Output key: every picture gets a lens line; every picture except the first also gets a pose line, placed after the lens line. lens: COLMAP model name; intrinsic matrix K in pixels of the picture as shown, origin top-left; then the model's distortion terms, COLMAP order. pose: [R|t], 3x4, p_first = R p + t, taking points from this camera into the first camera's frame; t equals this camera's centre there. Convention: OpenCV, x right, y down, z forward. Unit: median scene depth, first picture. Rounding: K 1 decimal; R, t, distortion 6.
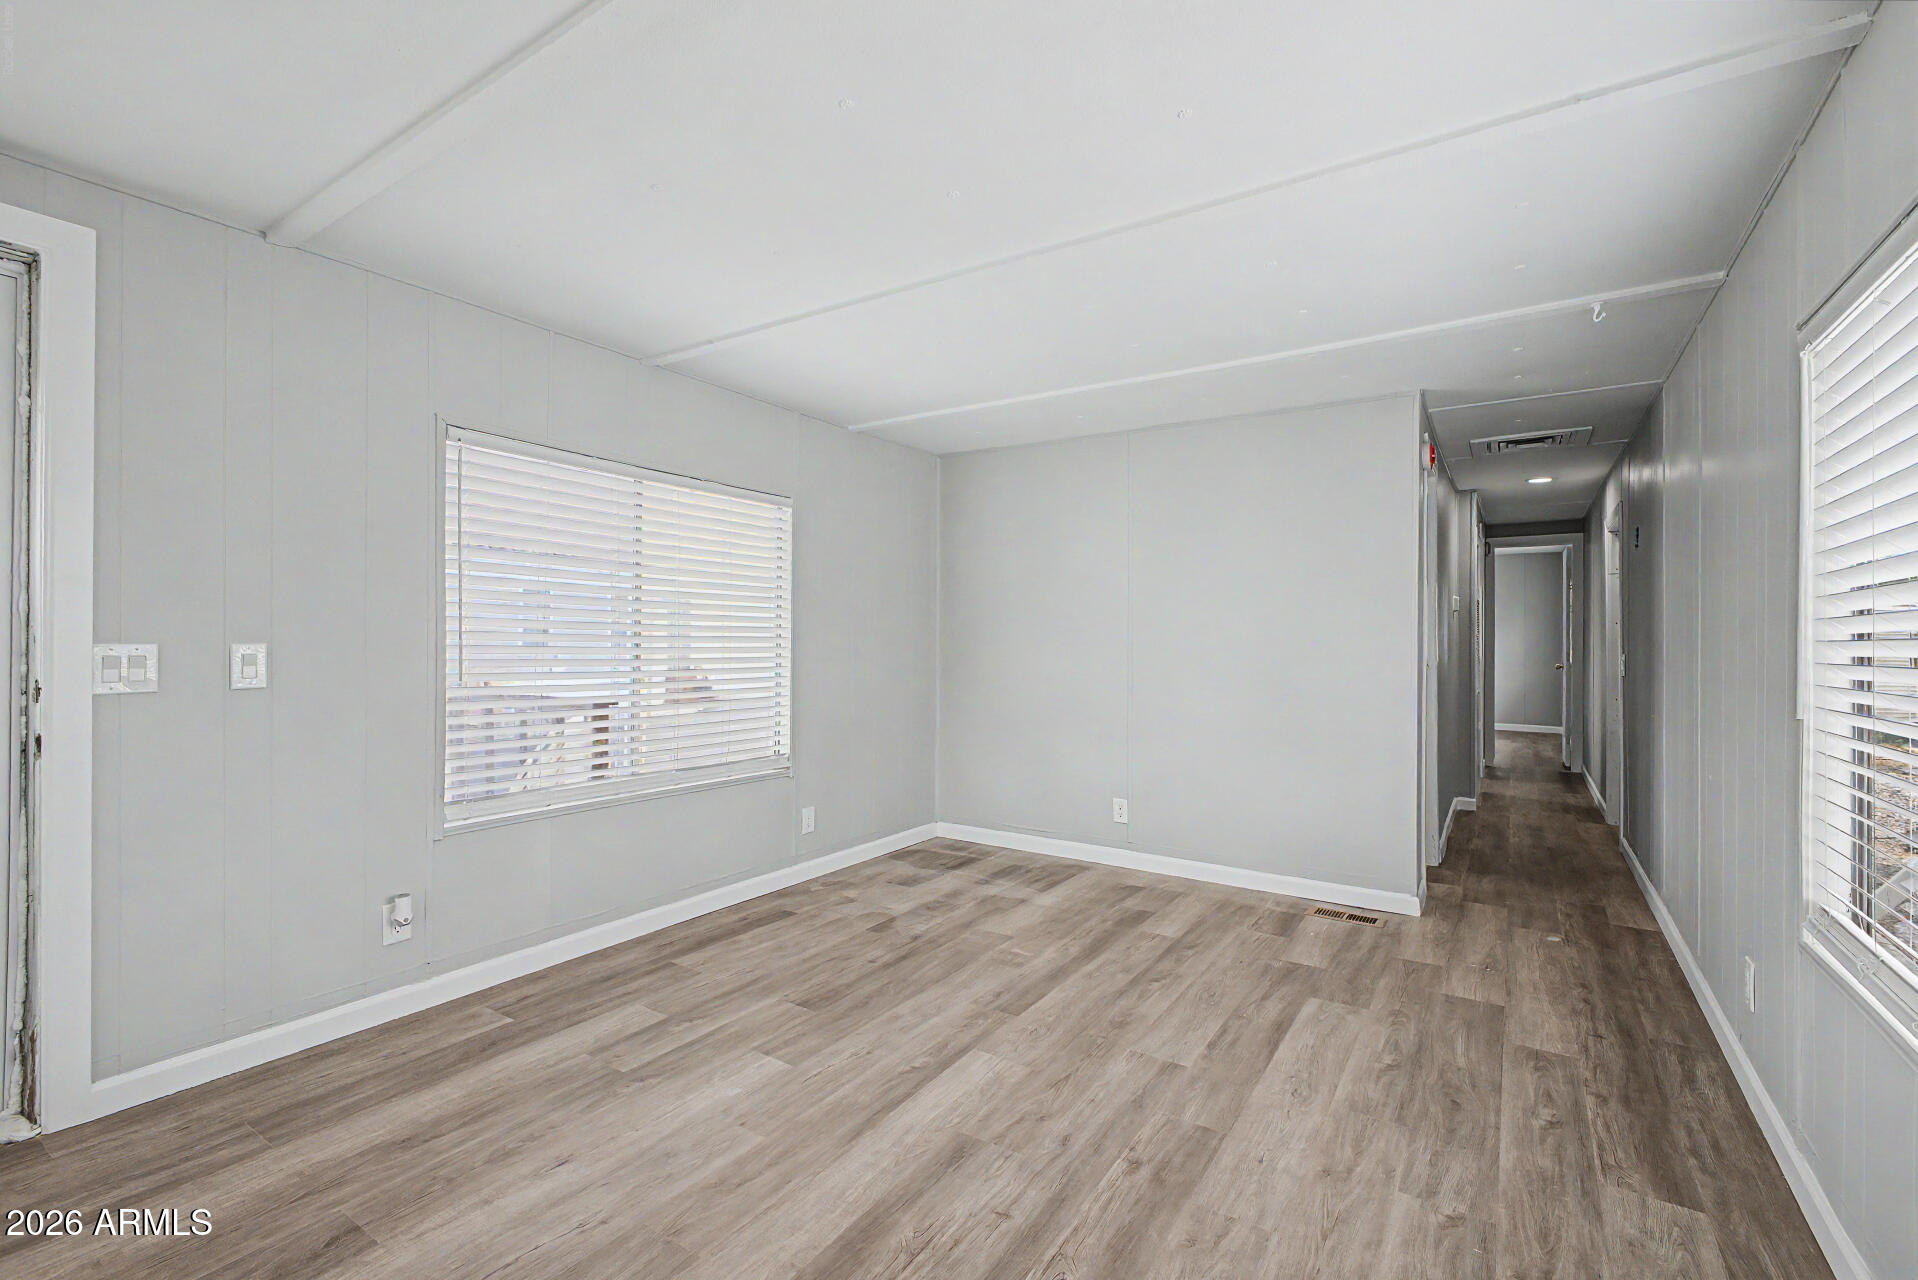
lens RADIAL K [[841.8, 0, 958.9], [0, 841.8, 634.5], [0, 0, 1]] dist [0.019904, -0.002218]
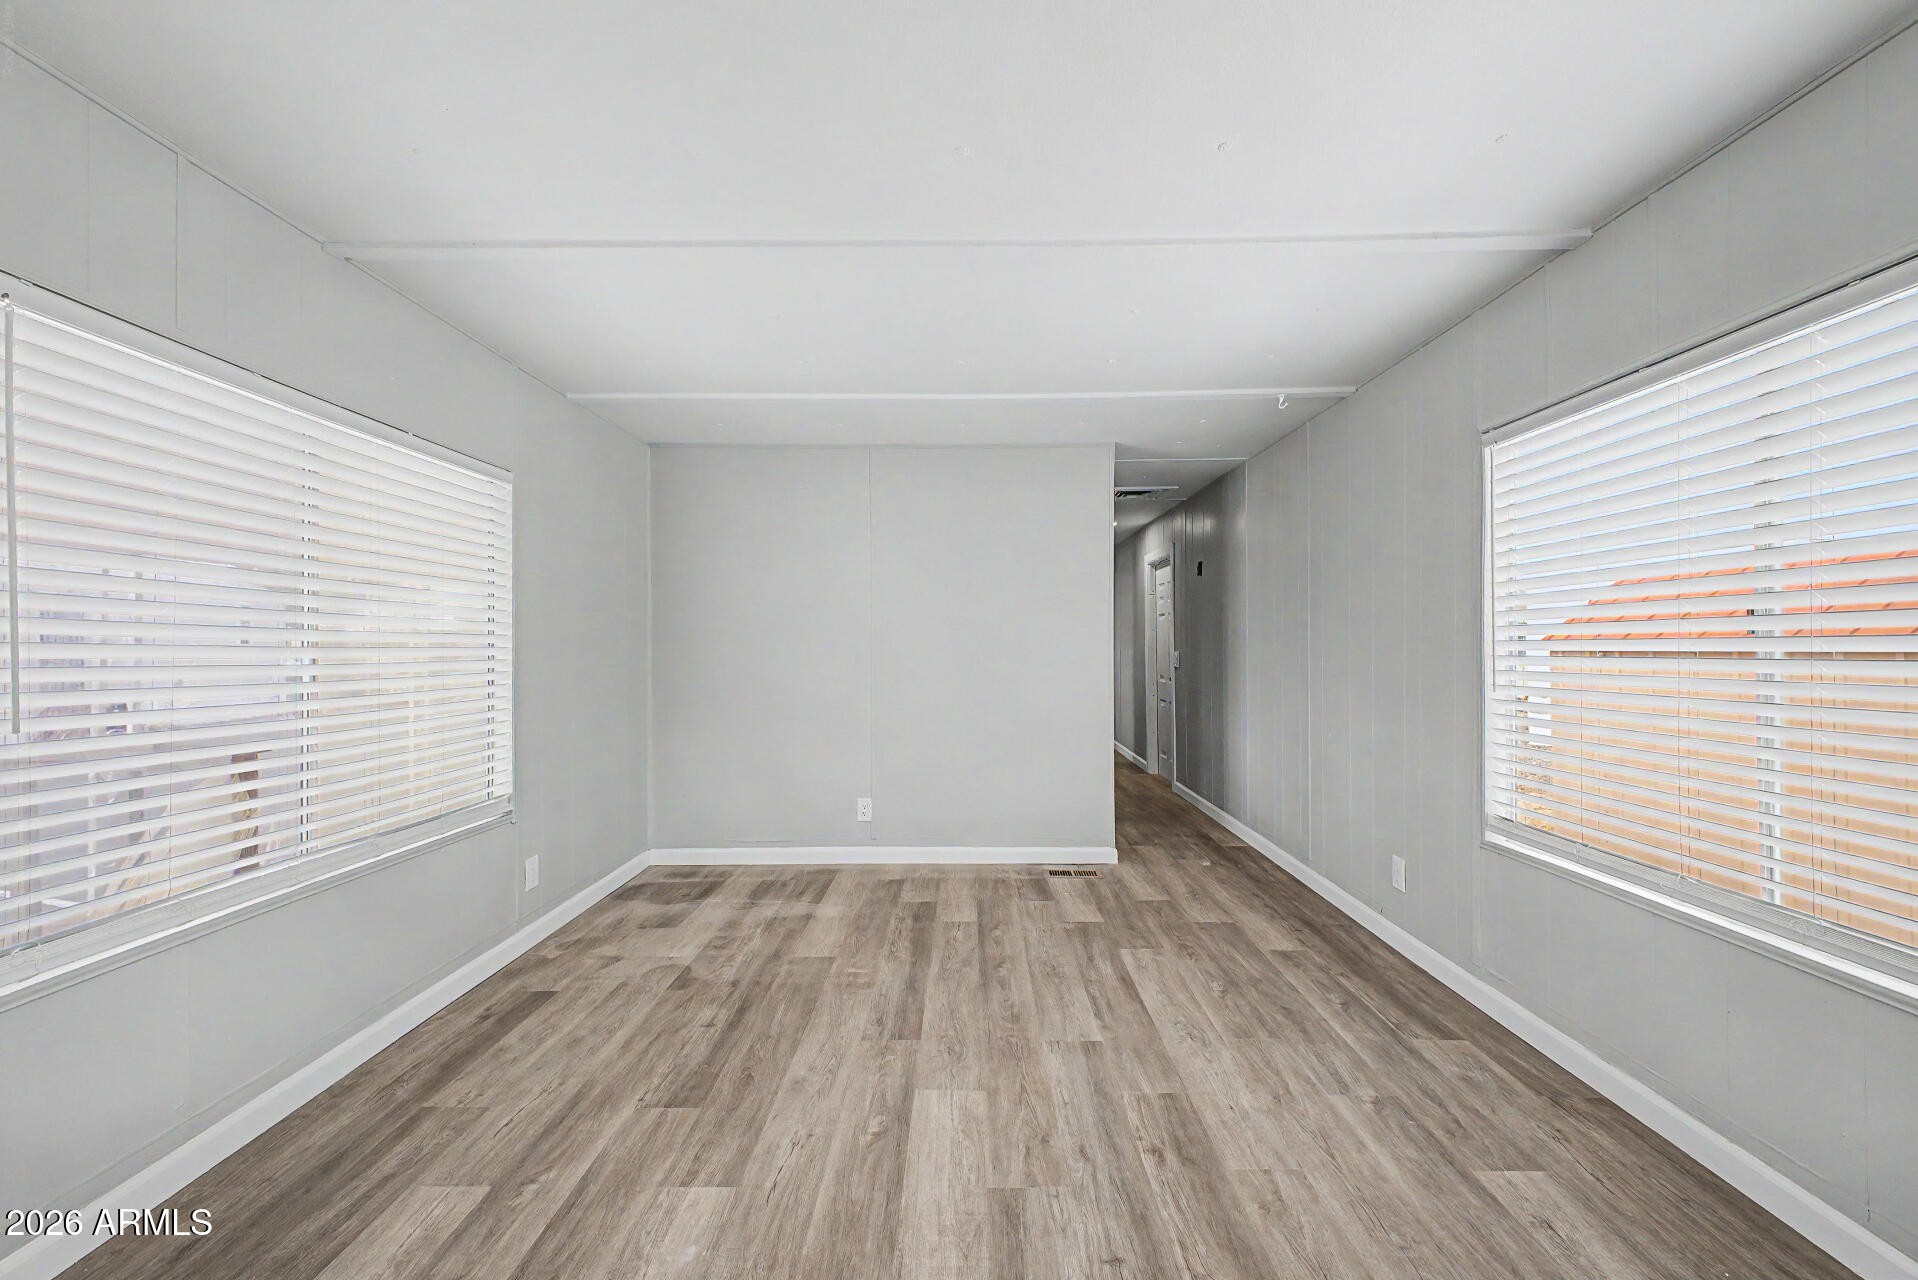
lens RADIAL K [[759.4, 0, 960.4], [0, 759.4, 646.7], [0, 0, 1]] dist [0.024246, -0.001836]
pose [[0.843300, -0.012627, 0.537294, -0.297045], [0.007956, 0.999908, 0.011012, -0.003260], [-0.537384, -0.005011, 0.843323, 0.206800]]
